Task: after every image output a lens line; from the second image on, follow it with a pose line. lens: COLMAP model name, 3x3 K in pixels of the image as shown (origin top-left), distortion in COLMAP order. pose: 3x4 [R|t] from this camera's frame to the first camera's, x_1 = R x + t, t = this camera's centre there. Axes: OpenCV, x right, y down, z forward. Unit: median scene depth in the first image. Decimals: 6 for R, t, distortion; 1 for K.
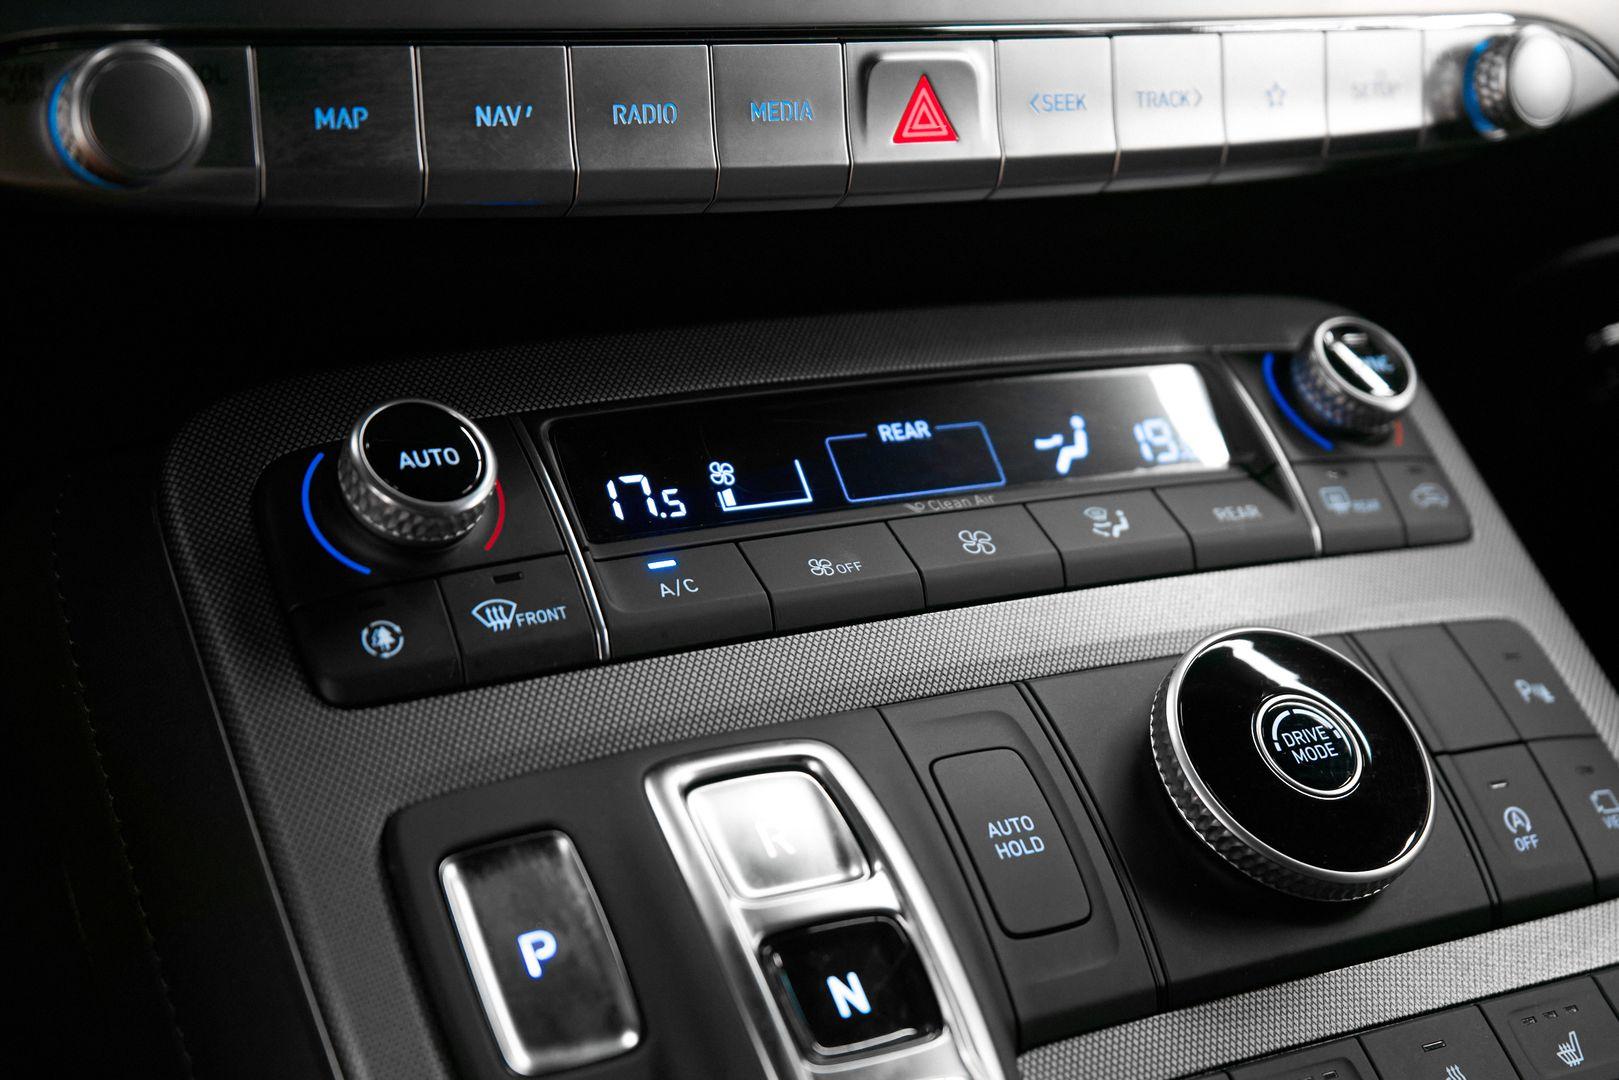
lens RADIAL K [[2523.7, 0, 809.5], [0, 2523.7, 540.0], [0, 0, 1]] dist [0.051864, 0.153802]
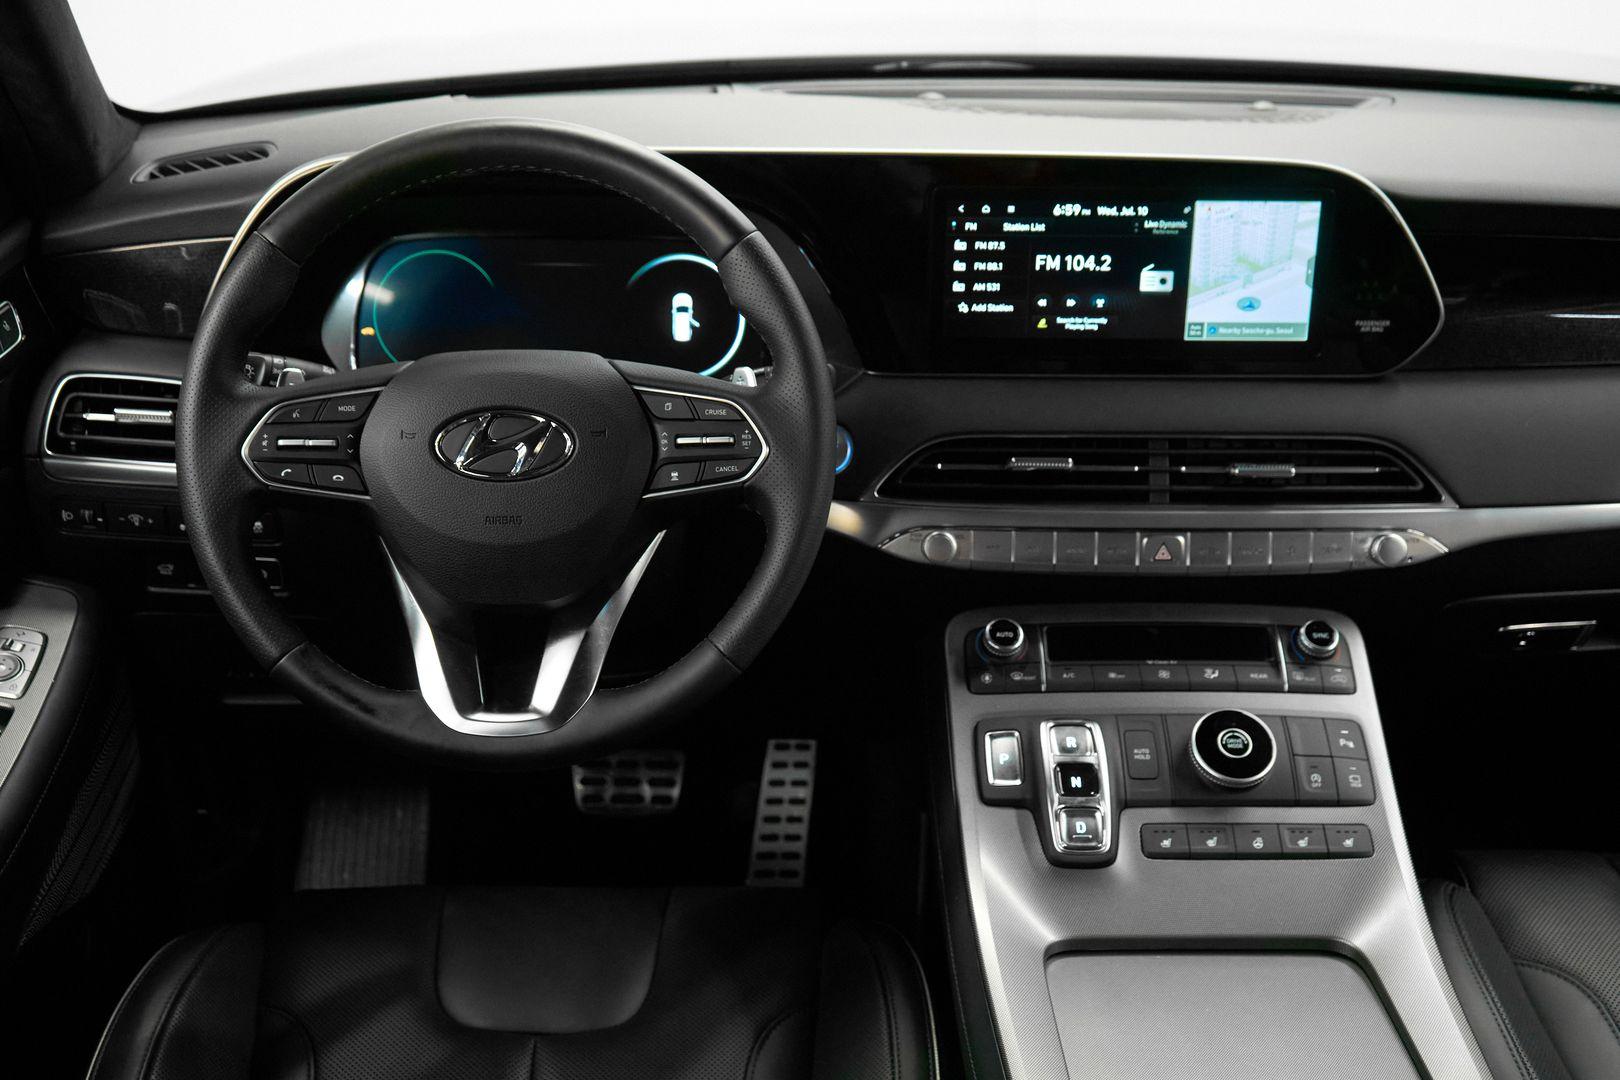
lens RADIAL K [[1852.6, 0, 810.0], [0, 1852.6, 540.0], [0, 0, 1]] dist [-0.017190, -0.010960]
pose [[0.871647, 0.101058, -0.479603, 0.911882], [-0.112407, 0.993649, 0.005082, -0.152074], [0.477071, 0.049481, 0.877471, -1.613528]]
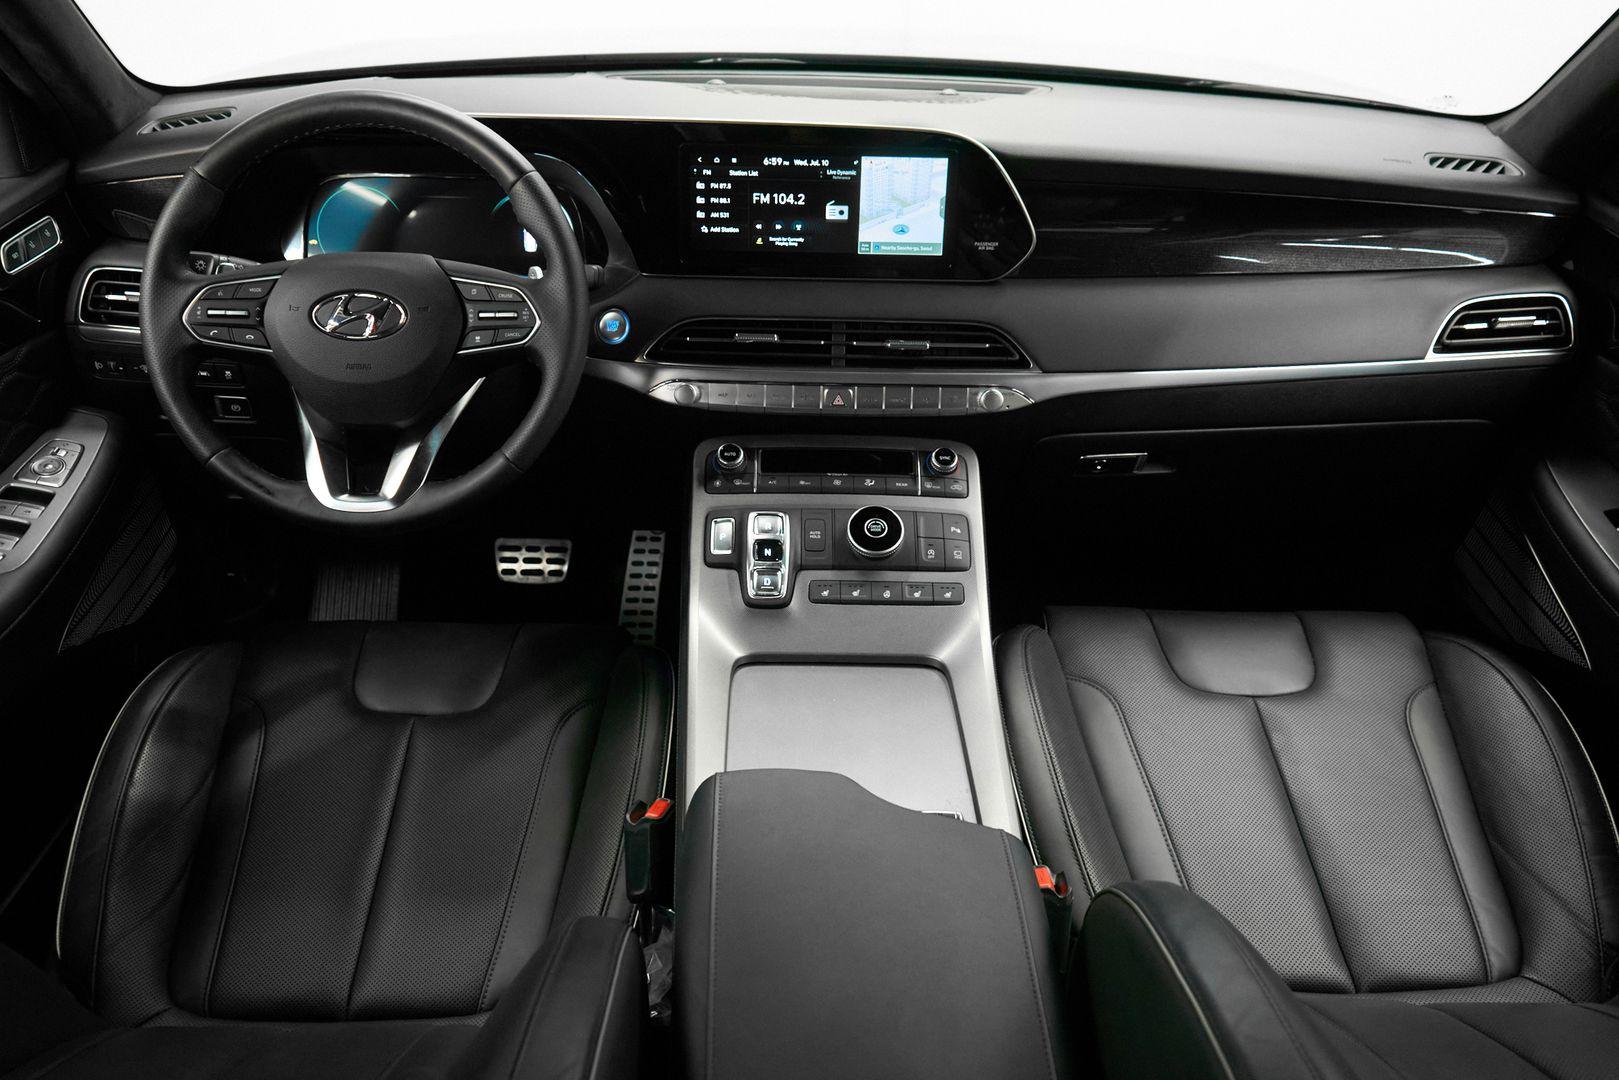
lens RADIAL K [[1328.4, 0, 809.5], [0, 1328.4, 540.0], [0, 0, 1]] dist [-0.008001, -0.007045]
pose [[0.869923, 0.156679, -0.467638, 1.406686], [-0.126439, 0.987357, 0.095600, -0.145666], [0.476704, -0.024037, 0.878735, -1.542192]]
